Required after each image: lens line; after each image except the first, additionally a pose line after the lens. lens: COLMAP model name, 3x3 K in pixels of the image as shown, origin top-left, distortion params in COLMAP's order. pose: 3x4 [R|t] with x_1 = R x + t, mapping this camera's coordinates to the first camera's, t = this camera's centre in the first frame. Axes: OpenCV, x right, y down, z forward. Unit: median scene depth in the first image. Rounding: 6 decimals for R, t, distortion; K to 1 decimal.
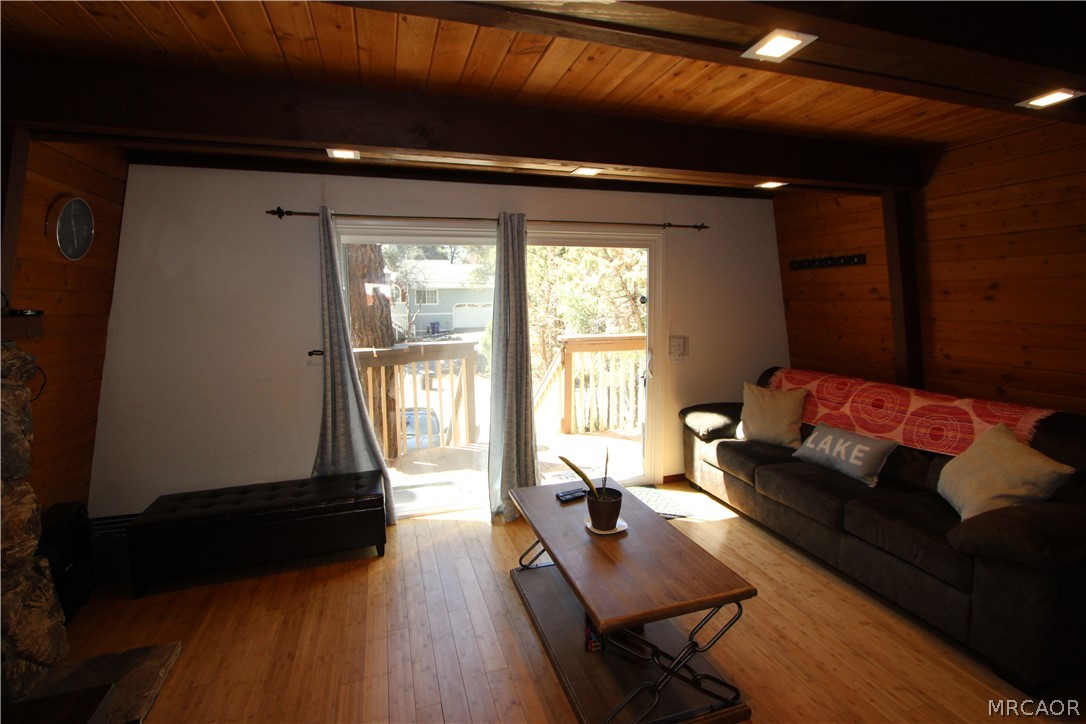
lens RADIAL K [[495.7, 0, 542.6], [0, 495.7, 353.0], [0, 0, 1]] dist [-0.015044, 0.000025]
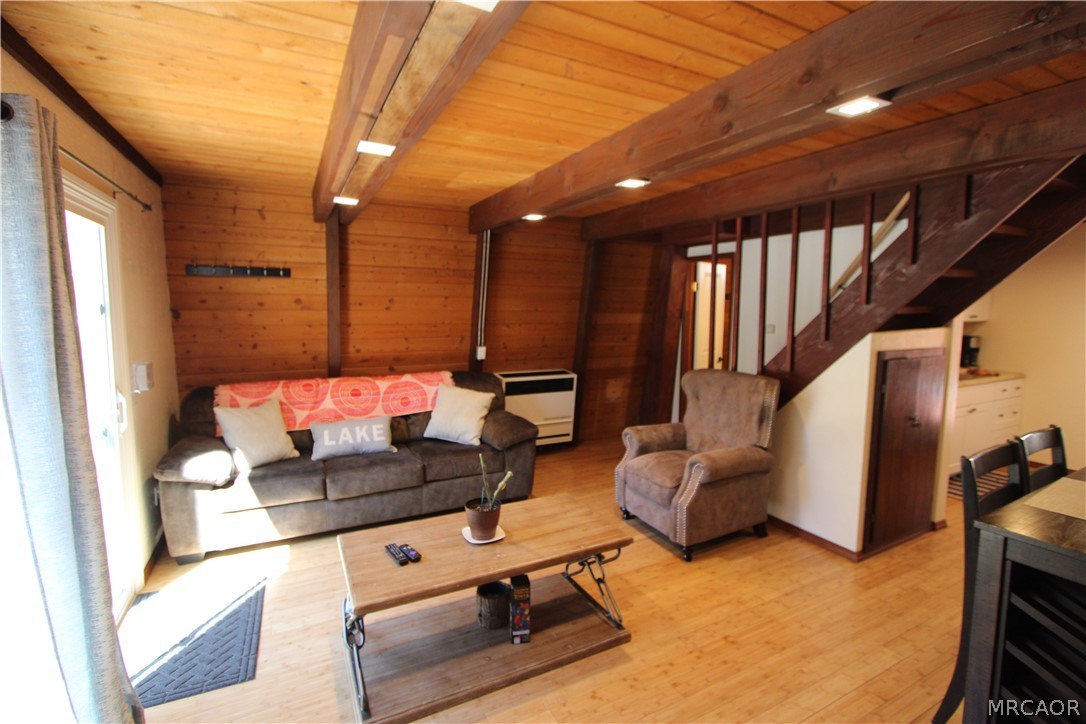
lens RADIAL K [[495.7, 0, 541.0], [0, 495.7, 357.3], [0, 0, 1]] dist [-0.015044, 0.000025]
pose [[-0.162889, -0.092077, 0.982338, -0.597101], [0.102291, 0.988694, 0.109635, -0.073122], [-0.981327, 0.118343, -0.151629, 0.699202]]
